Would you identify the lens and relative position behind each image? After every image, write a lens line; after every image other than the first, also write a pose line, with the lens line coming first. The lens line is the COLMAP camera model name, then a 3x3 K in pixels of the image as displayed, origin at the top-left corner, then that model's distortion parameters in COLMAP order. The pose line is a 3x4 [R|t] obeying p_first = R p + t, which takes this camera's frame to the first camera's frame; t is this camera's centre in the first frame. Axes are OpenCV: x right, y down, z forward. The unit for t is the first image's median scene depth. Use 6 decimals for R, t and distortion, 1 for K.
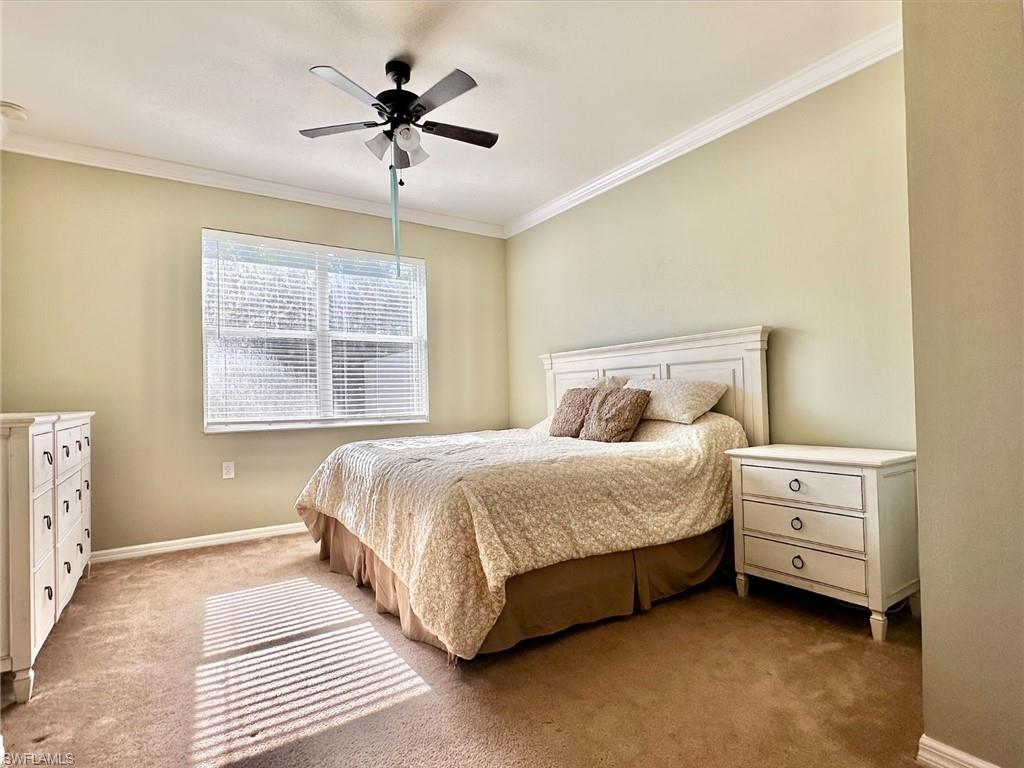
lens RADIAL K [[525.1, 0, 513.0], [0, 525.1, 389.4], [0, 0, 1]] dist [-0.002543, -0.000361]
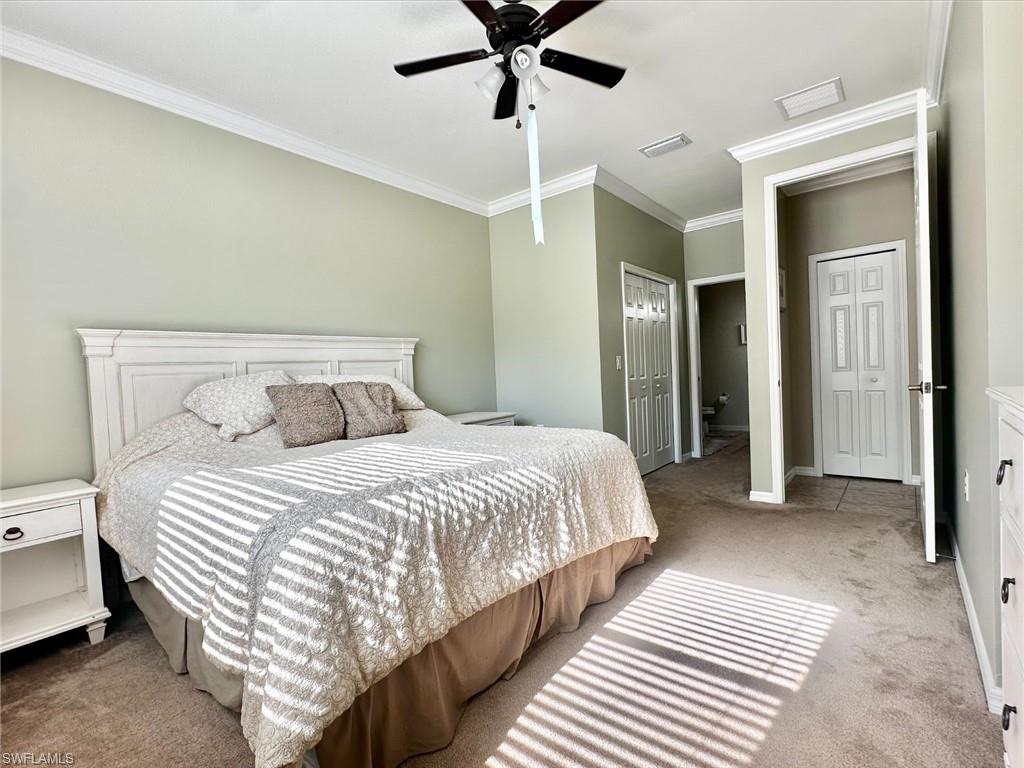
lens RADIAL K [[478.6, 0, 509.2], [0, 478.6, 385.4], [0, 0, 1]] dist [-0.001616, 0.000734]
pose [[-0.276995, 0.009668, 0.960823, -0.835073], [0.040214, 0.999190, 0.001539, 0.015164], [-0.960029, 0.039065, -0.277160, 1.112668]]
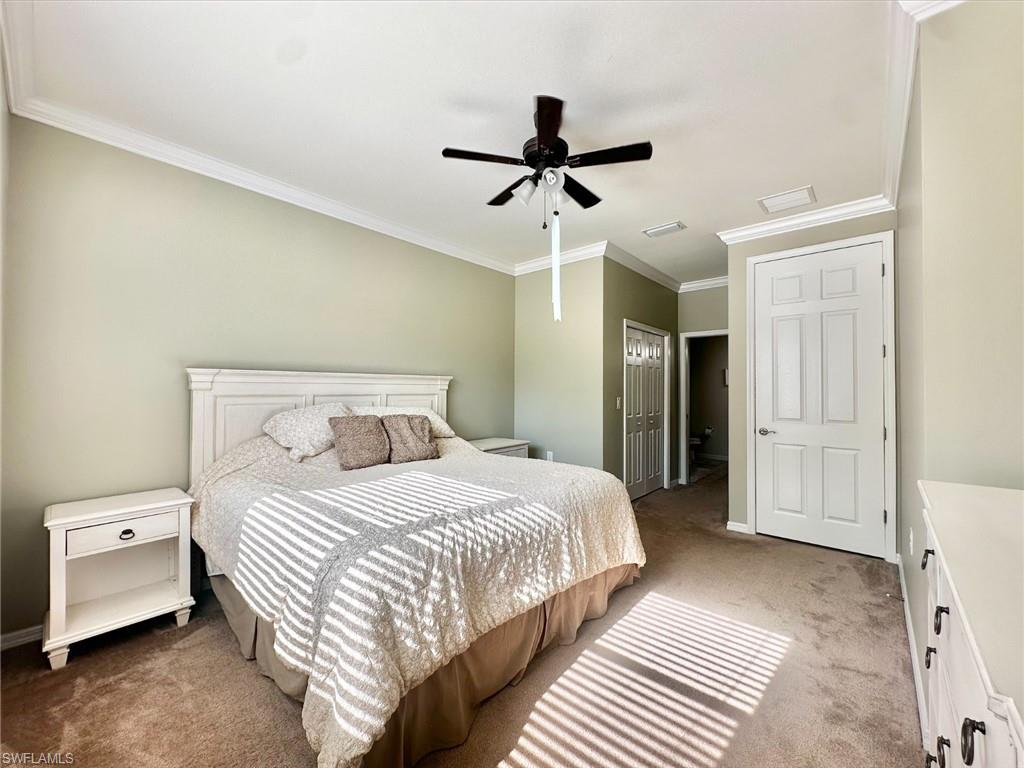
lens RADIAL K [[409.6, 0, 510.3], [0, 409.6, 383.3], [0, 0, 1]] dist [-0.001951, 0.000644]
pose [[-0.244696, 0.037952, 0.968857, -0.868297], [-0.010174, 0.999078, -0.041706, -0.043316], [-0.969546, -0.020062, -0.244084, 1.127937]]
